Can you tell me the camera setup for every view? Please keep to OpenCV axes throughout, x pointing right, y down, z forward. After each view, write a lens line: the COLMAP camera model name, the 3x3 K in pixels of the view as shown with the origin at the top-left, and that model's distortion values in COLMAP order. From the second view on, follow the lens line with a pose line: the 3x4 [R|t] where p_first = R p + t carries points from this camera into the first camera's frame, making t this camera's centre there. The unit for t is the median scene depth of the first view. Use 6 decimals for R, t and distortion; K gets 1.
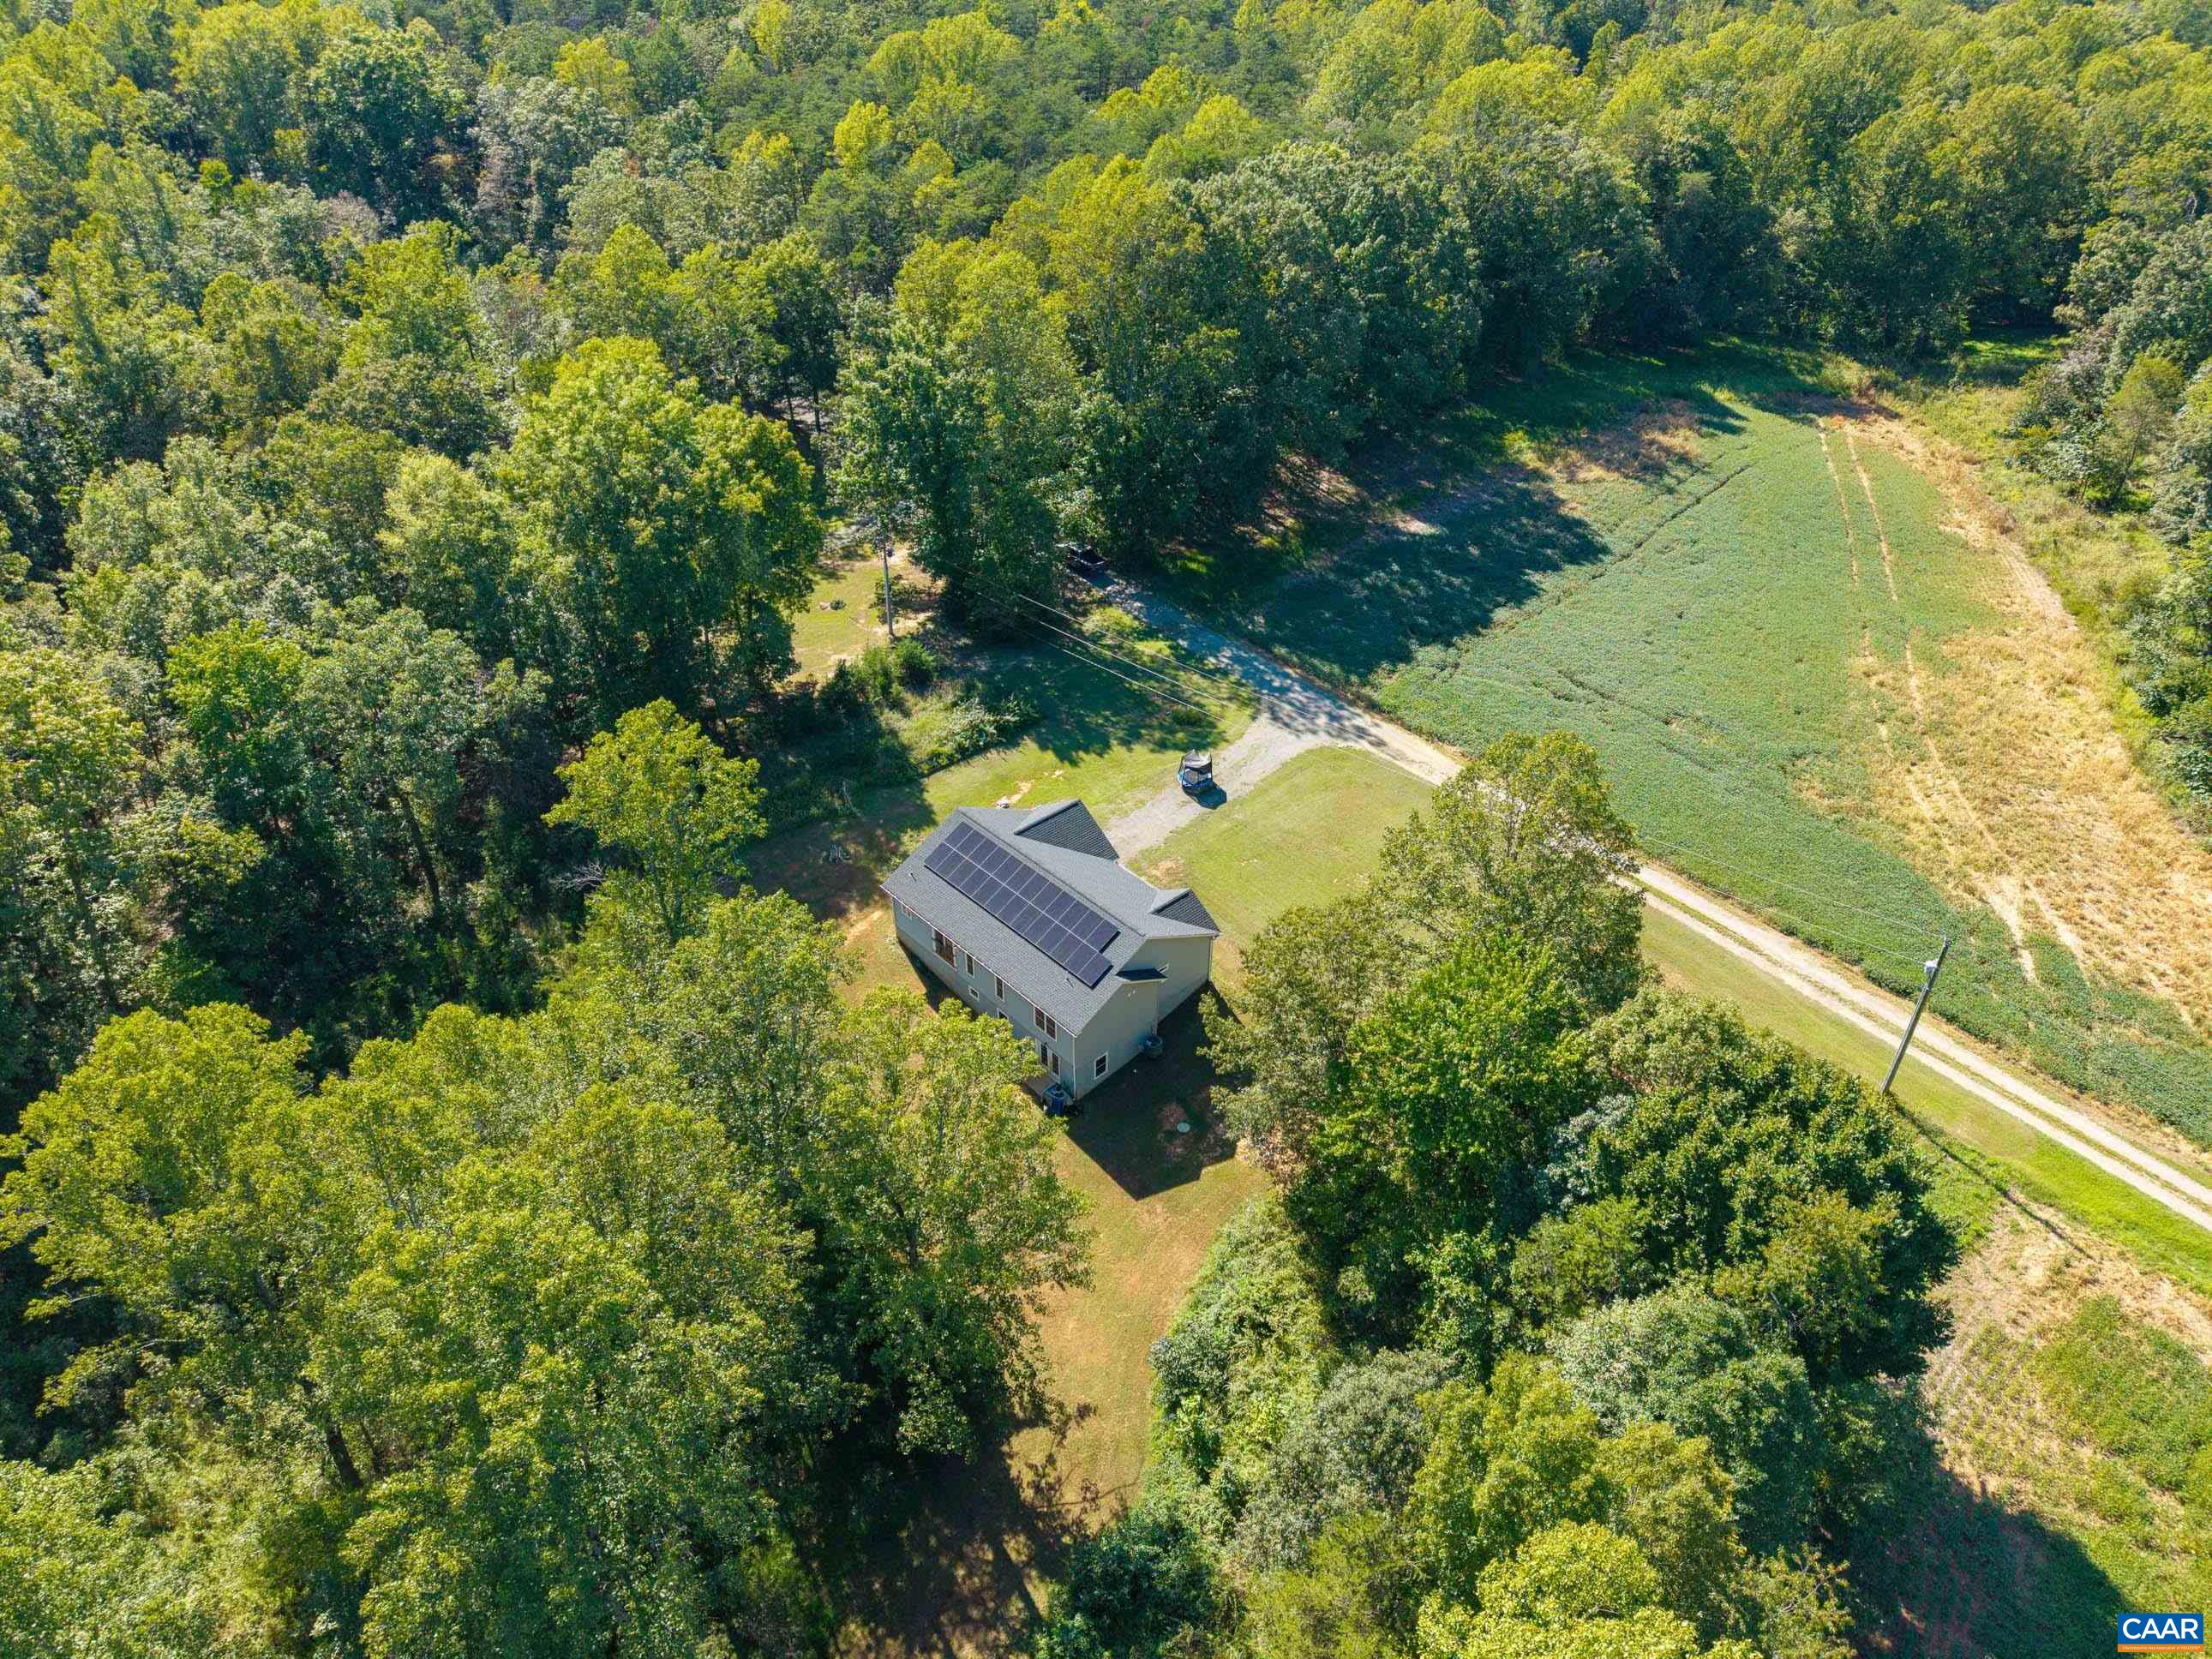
lens RADIAL K [[1492.7, 0, 1108.8], [0, 1492.7, 816.1], [0, 0, 1]] dist [0.012268, -0.014027]
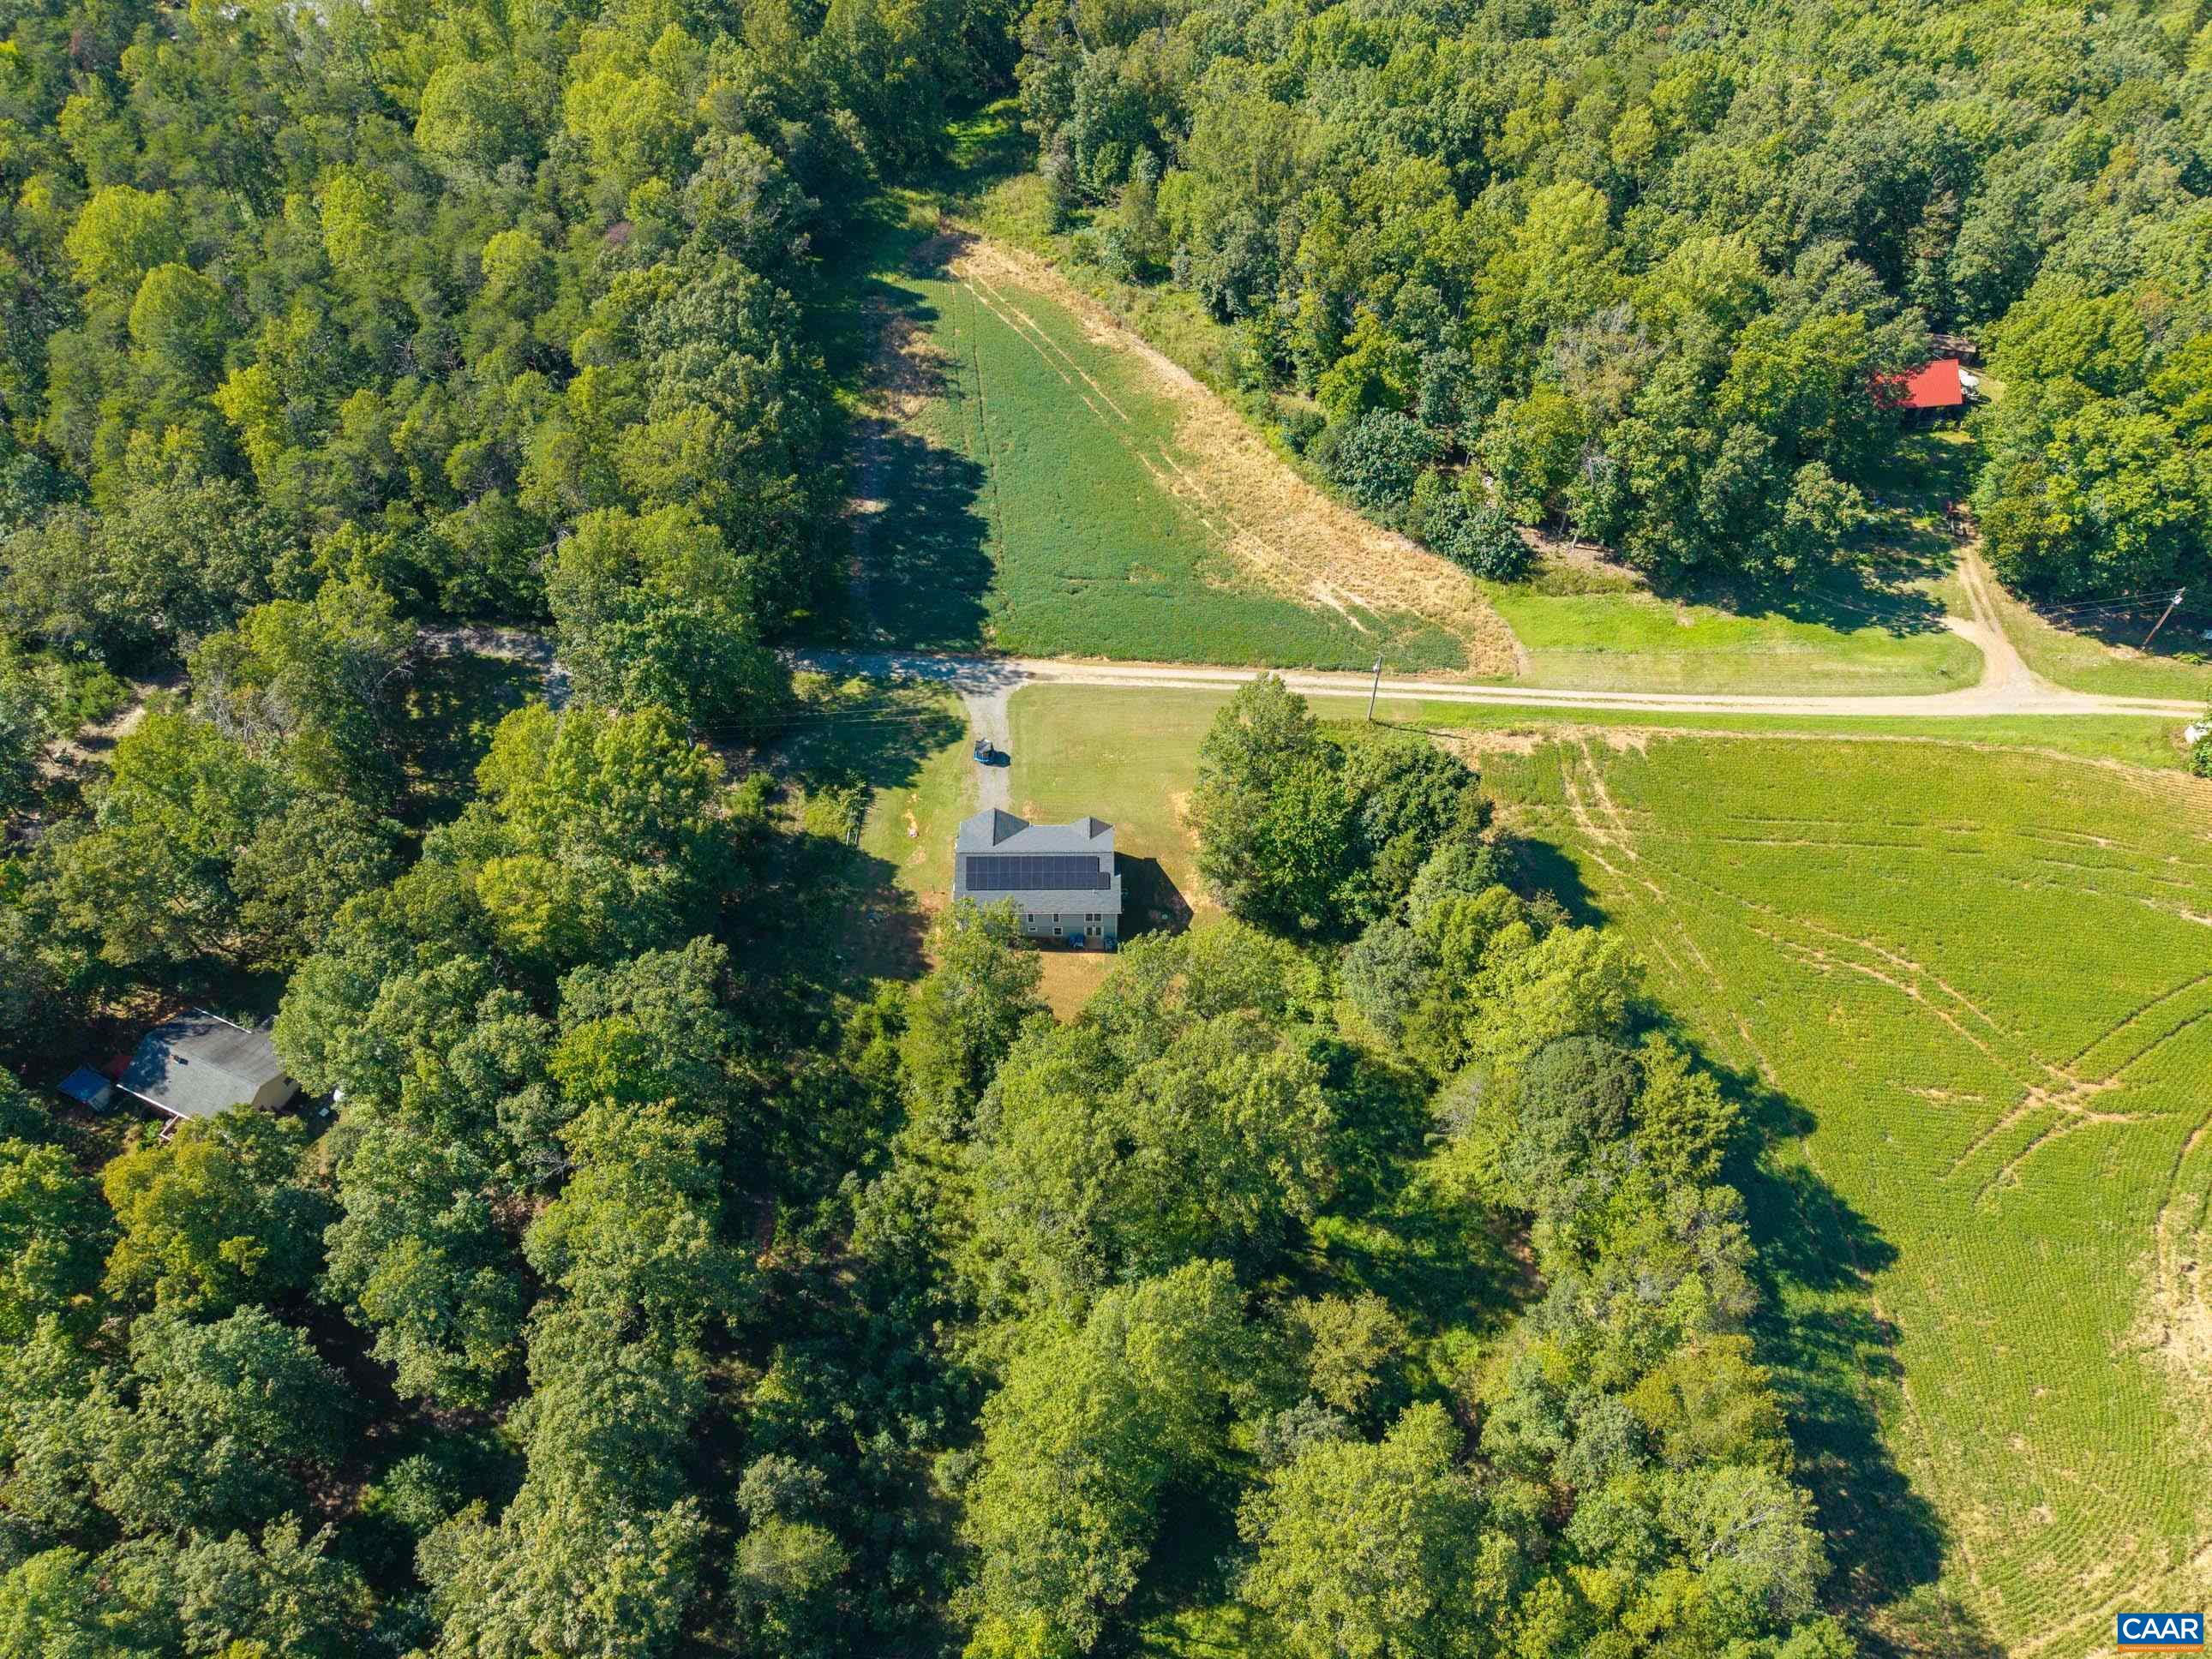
lens RADIAL K [[1492.7, 0, 1128.5], [0, 1492.7, 829.0], [0, 0, 1]] dist [0.012268, -0.014027]
pose [[0.667106, -0.569864, 0.479817, -0.659172], [0.422565, 0.819902, 0.386265, -0.514576], [-0.613521, -0.054926, 0.787766, -0.411260]]
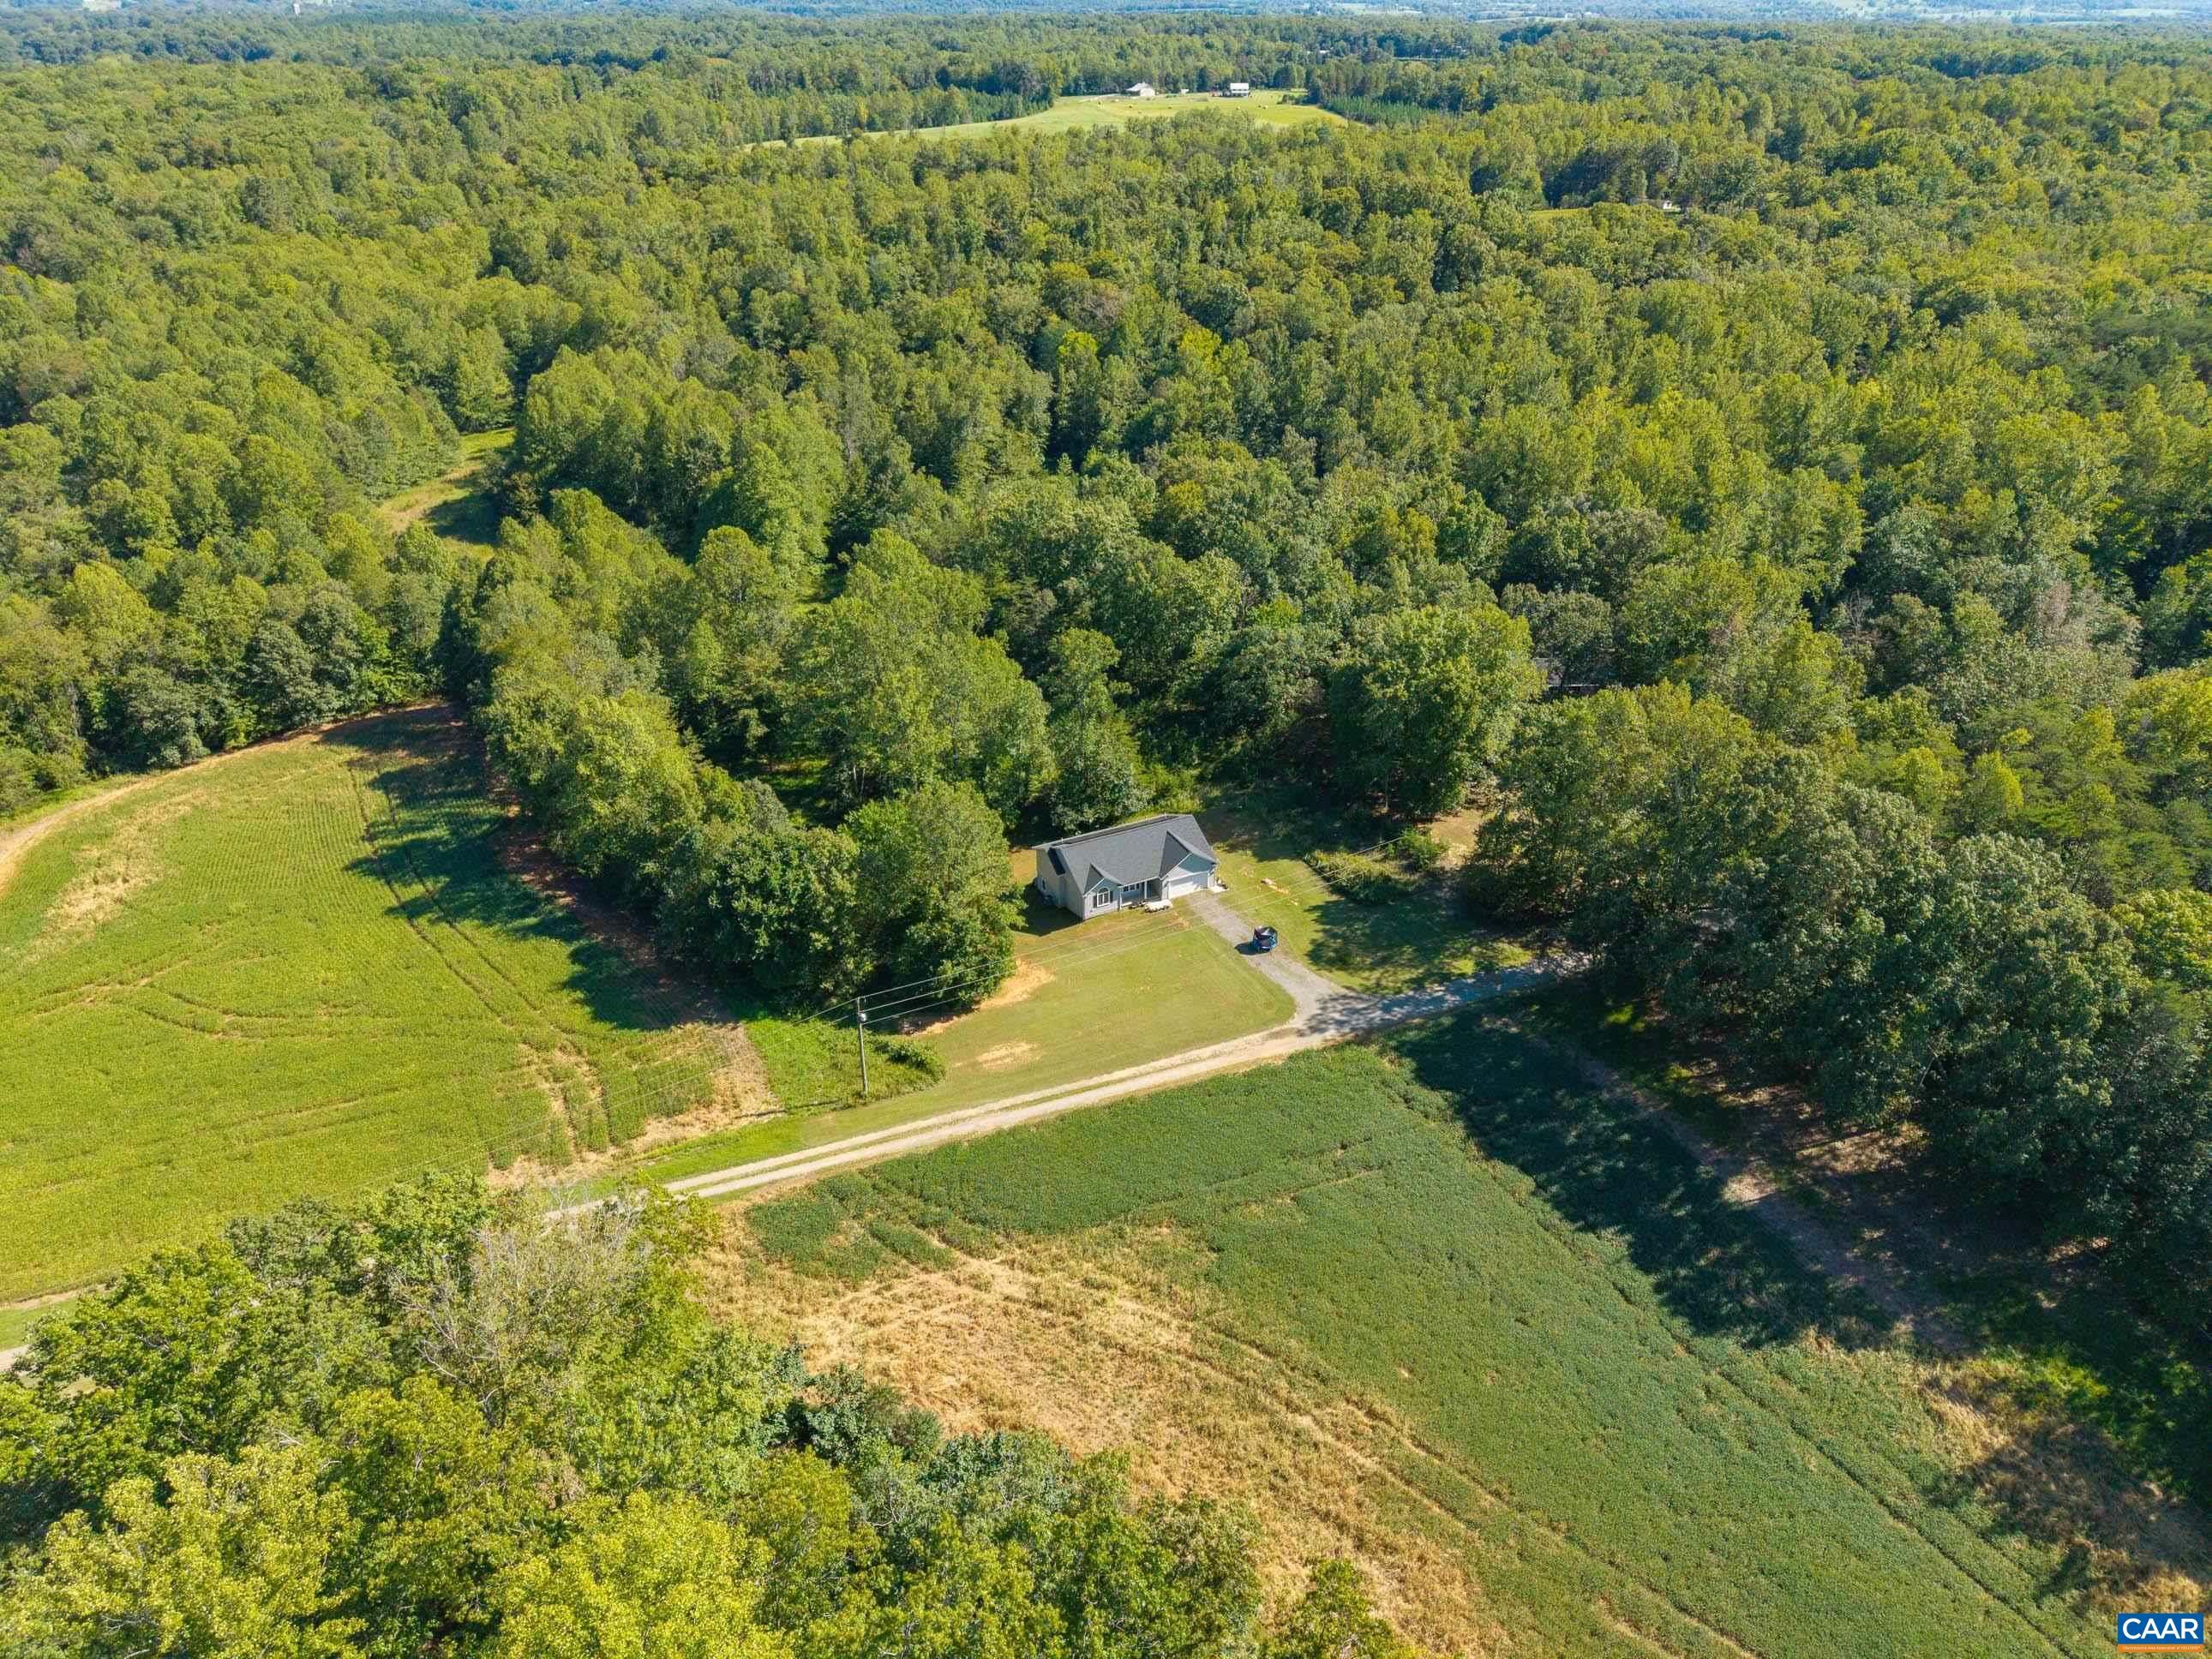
lens RADIAL K [[1492.7, 0, 1111.2], [0, 1492.7, 828.7], [0, 0, 1]] dist [0.012268, -0.014027]
pose [[-0.273936, 0.470247, -0.838944, 1.264347], [-0.556097, 0.634258, 0.537096, -0.790991], [0.784675, 0.613664, 0.087757, 0.644031]]
